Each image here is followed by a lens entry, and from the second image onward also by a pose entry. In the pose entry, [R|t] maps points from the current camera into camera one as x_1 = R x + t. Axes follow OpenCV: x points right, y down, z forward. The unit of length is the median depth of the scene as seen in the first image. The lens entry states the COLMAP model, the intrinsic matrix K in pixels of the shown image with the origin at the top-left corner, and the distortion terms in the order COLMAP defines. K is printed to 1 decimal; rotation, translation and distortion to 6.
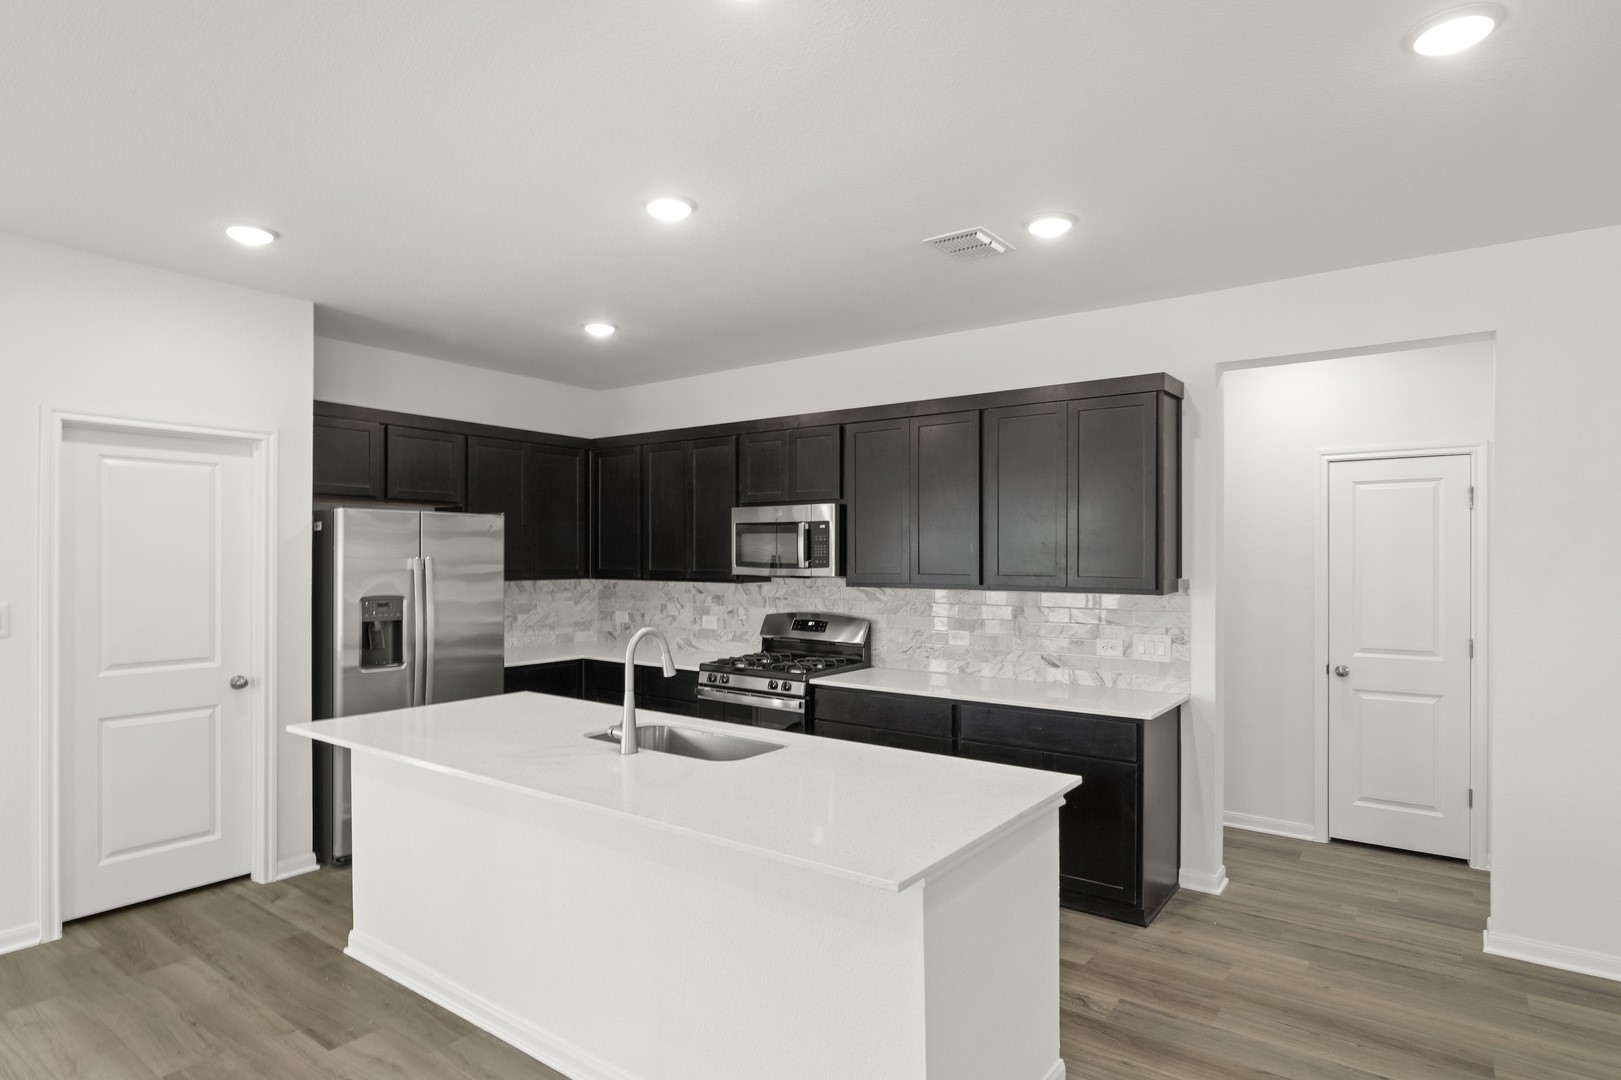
lens RADIAL K [[865.7, 0, 816.5], [0, 865.7, 562.4], [0, 0, 1]] dist [-0.000901, -0.000104]
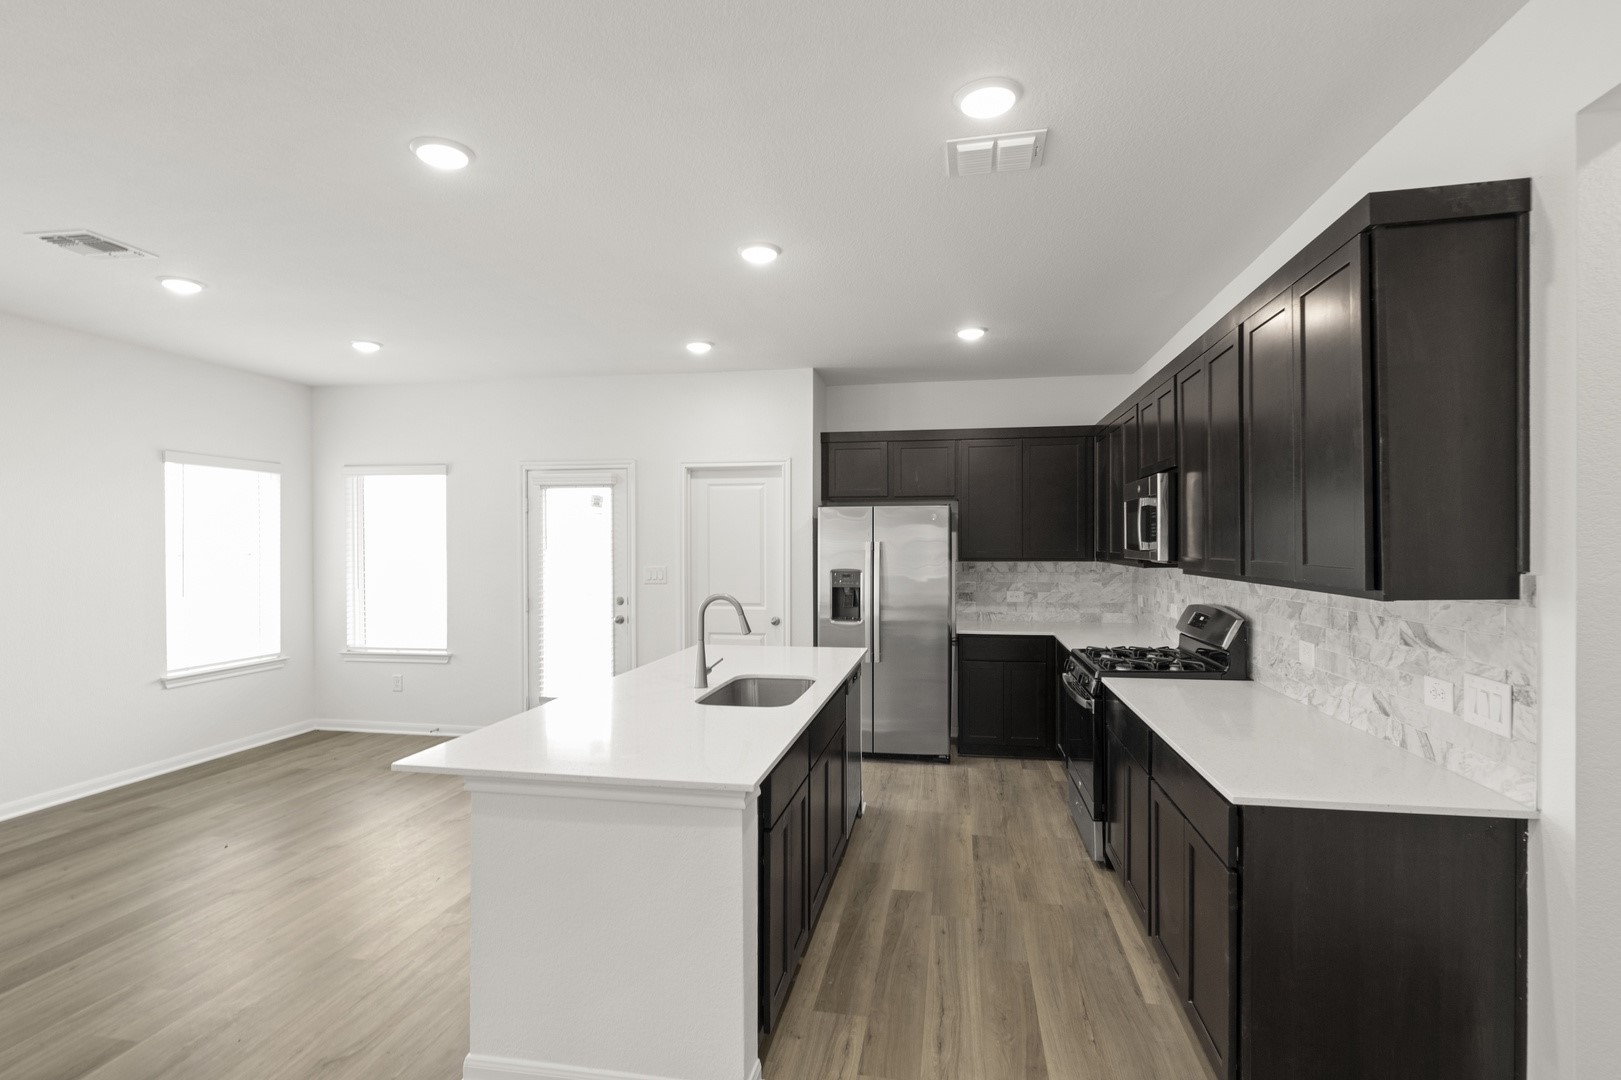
lens RADIAL K [[791.9, 0, 812.5], [0, 791.9, 545.2], [0, 0, 1]] dist [-0.001093, 0.000488]
pose [[0.436504, -0.001840, -0.899700, 0.555694], [-0.000557, 0.999997, -0.002316, 0.003112], [0.899702, 0.001512, 0.436502, 0.367604]]
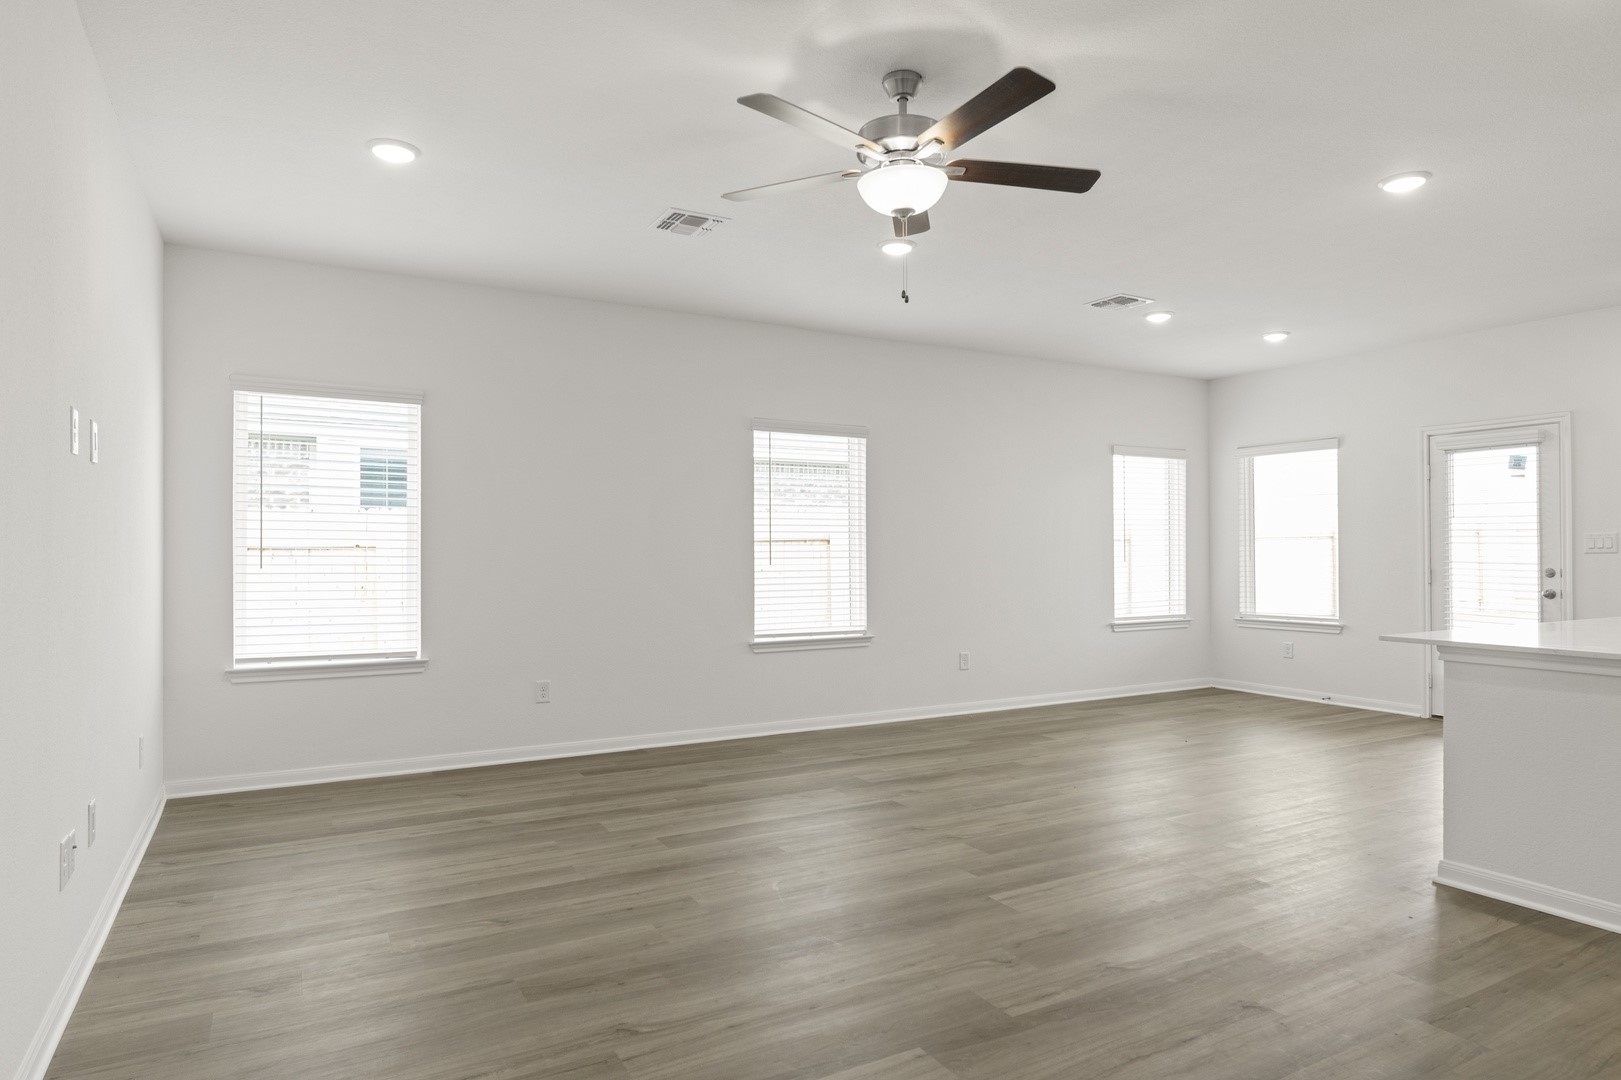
lens RADIAL K [[946.5, 0, 817.3], [0, 946.5, 547.2], [0, 0, 1]] dist [0.001748, -0.001706]
pose [[-0.410237, -0.008317, -0.911941, 0.922846], [-0.001624, 0.999963, -0.008389, 0.065061], [0.911978, -0.001960, -0.410235, 0.249715]]
